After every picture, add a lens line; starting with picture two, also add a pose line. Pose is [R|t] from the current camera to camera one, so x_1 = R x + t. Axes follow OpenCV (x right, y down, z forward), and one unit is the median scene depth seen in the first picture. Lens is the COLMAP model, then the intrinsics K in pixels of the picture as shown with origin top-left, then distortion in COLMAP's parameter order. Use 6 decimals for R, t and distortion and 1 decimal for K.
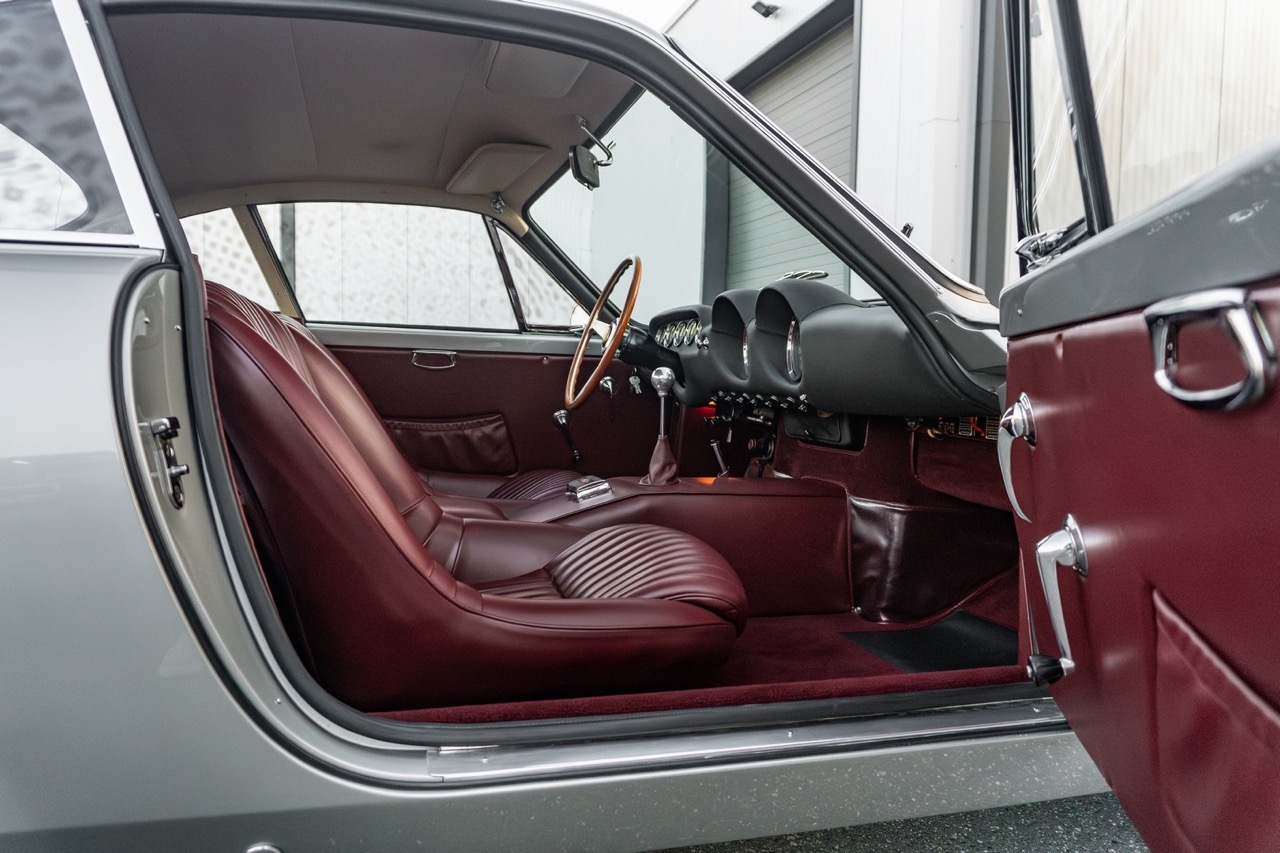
lens RADIAL K [[856.3, 0, 637.5], [0, 856.3, 427.3], [0, 0, 1]] dist [-0.023712, 0.004004]
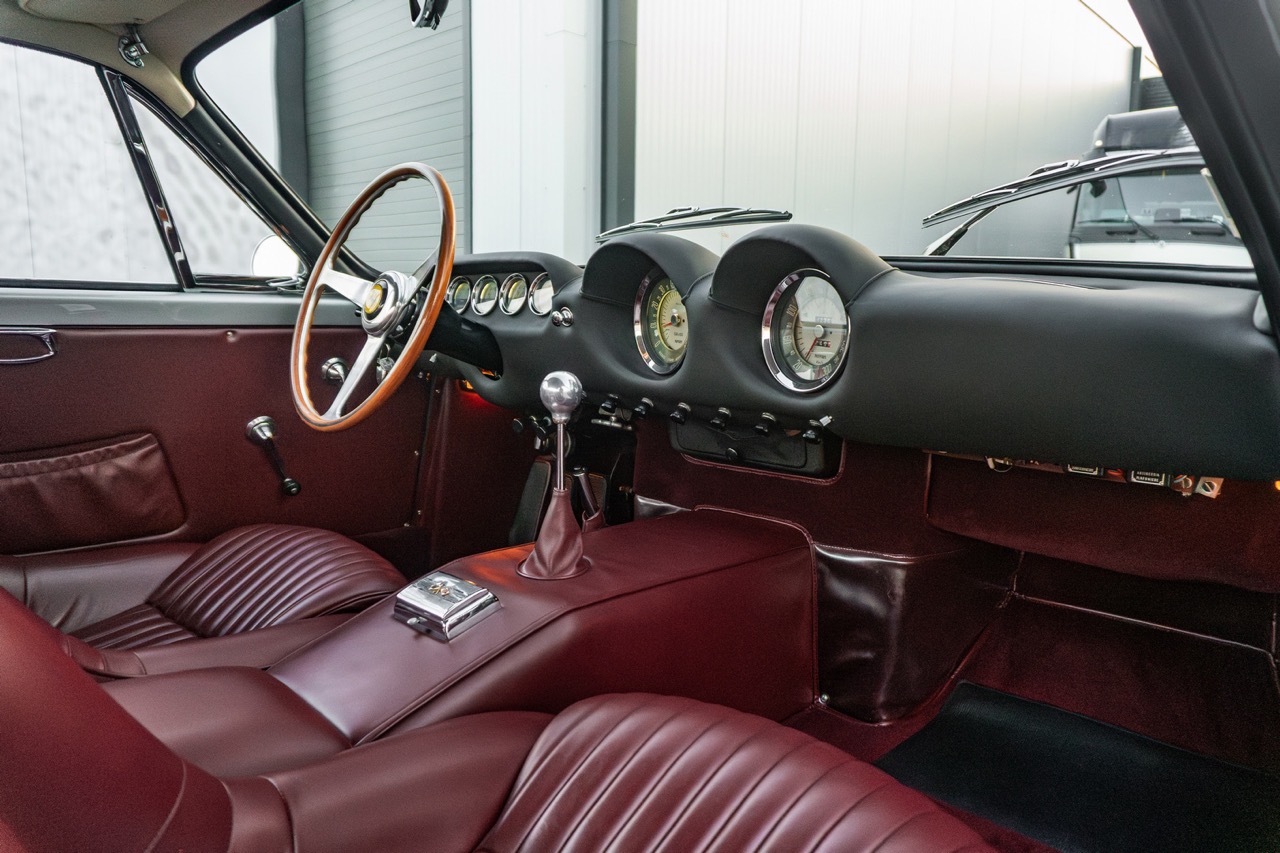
lens RADIAL K [[856.3, 0, 641.7], [0, 856.3, 424.4], [0, 0, 1]] dist [-0.023712, 0.004004]
pose [[0.877314, -0.078170, 0.473507, -0.149477], [0.036758, 0.994692, 0.096106, -0.067419], [-0.478507, -0.066910, 0.875531, 0.367069]]
